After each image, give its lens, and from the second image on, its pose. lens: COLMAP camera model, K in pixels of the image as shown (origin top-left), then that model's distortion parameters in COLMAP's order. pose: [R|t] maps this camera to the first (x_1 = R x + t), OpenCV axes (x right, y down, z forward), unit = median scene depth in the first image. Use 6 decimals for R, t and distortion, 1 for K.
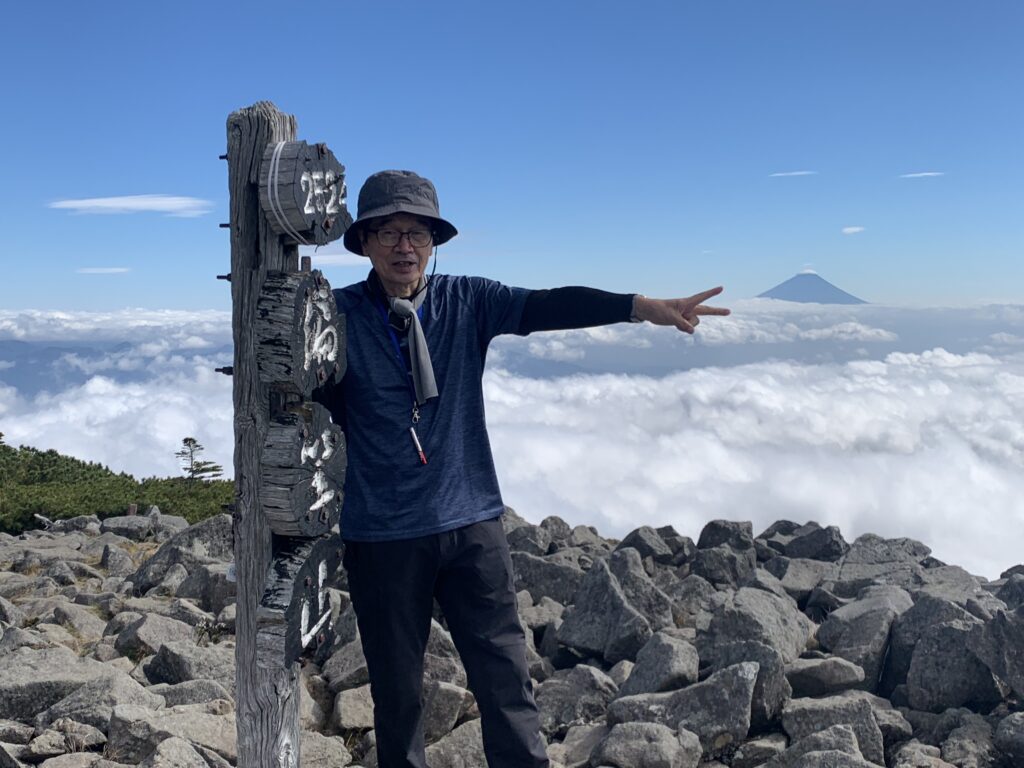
lens RADIAL K [[1237.2, 0, 548.5], [0, 1237.2, 398.9], [0, 0, 1]] dist [0.203854, -0.671953]
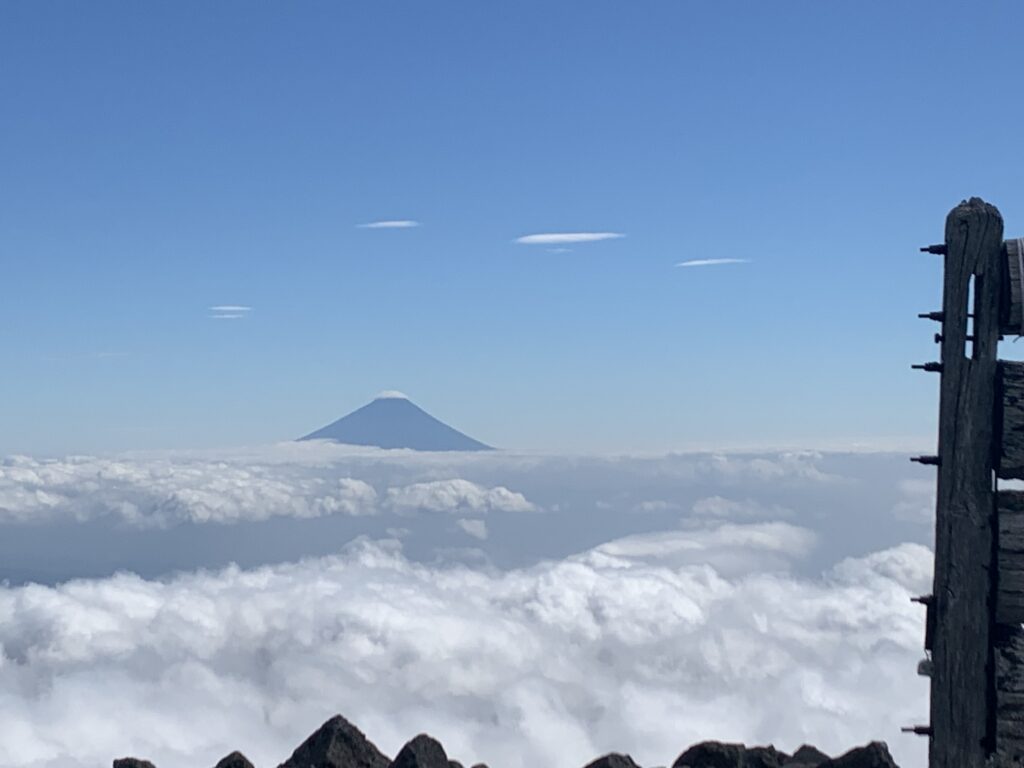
lens RADIAL K [[2259.1, 0, 458.9], [0, 2259.1, 364.7], [0, 0, 1]] dist [0.266507, -0.864313]
pose [[0.966150, 0.007025, 0.257886, -0.548715], [0.022719, 0.993429, -0.112175, 0.049203], [-0.256979, 0.114237, 0.959641, -0.332369]]
